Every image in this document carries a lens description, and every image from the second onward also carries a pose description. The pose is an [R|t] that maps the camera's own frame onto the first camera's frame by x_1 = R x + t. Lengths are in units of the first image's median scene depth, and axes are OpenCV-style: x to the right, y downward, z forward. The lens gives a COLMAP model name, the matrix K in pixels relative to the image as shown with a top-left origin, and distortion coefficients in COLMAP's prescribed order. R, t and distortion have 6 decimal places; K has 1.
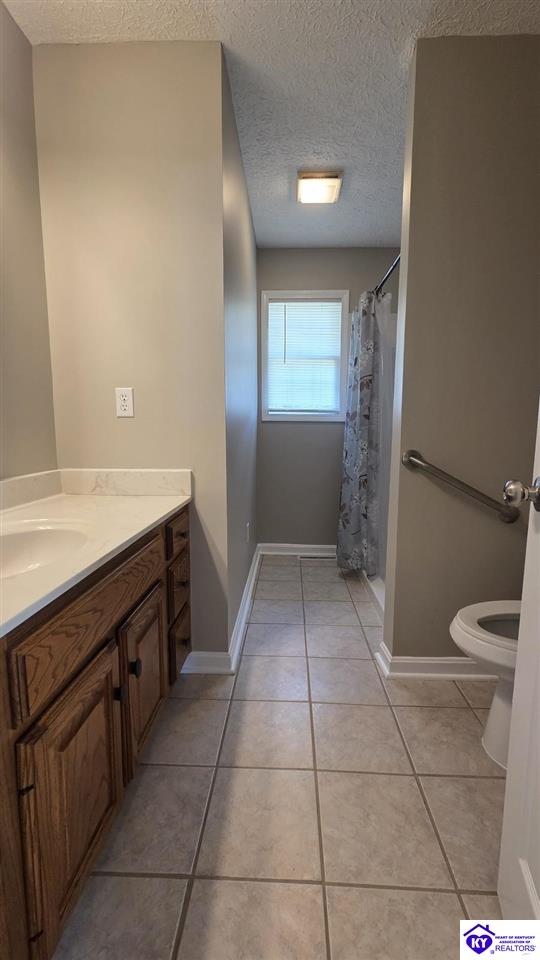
lens RADIAL K [[392.1, 0, 277.8], [0, 392.1, 477.2], [0, 0, 1]] dist [0.003477, 0.000374]
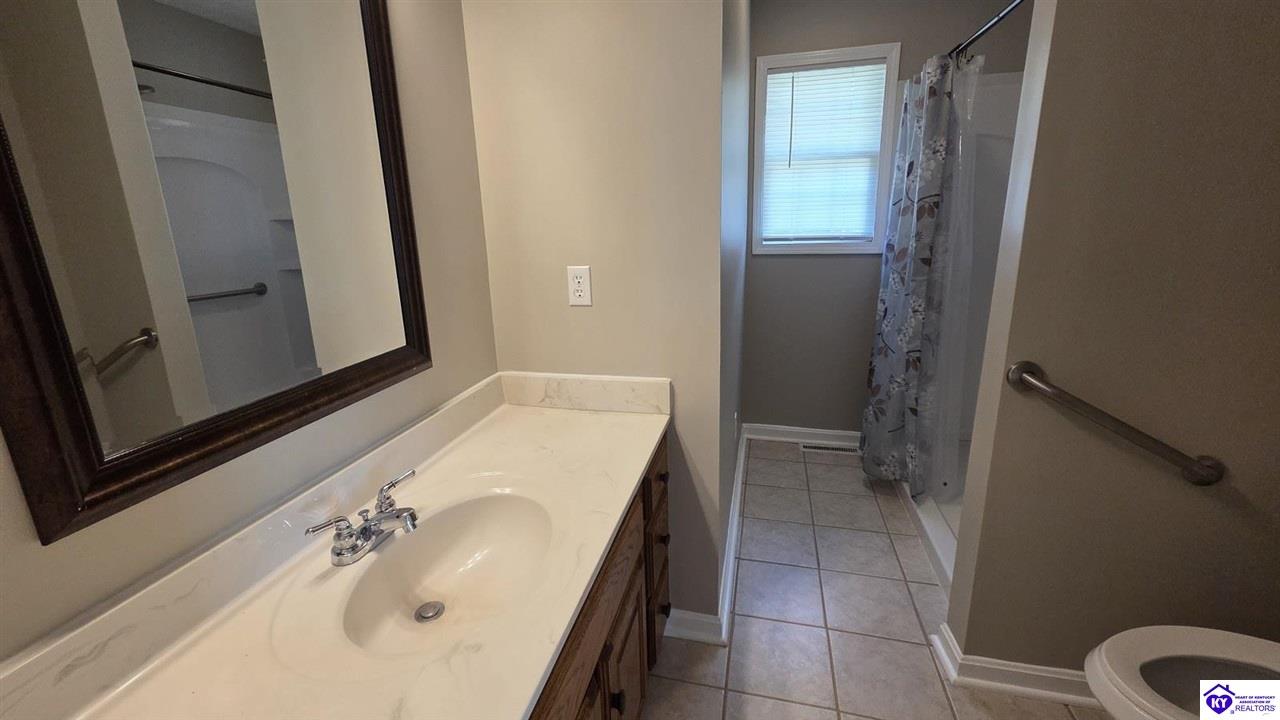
lens RADIAL K [[522.8, 0, 637.6], [0, 522.8, 348.5], [0, 0, 1]] dist [0.003477, 0.000374]
pose [[0.977040, 0.018499, -0.212251, -0.051240], [0.009319, 0.991559, 0.129319, -0.128292], [0.212852, -0.128328, 0.968621, 0.049249]]
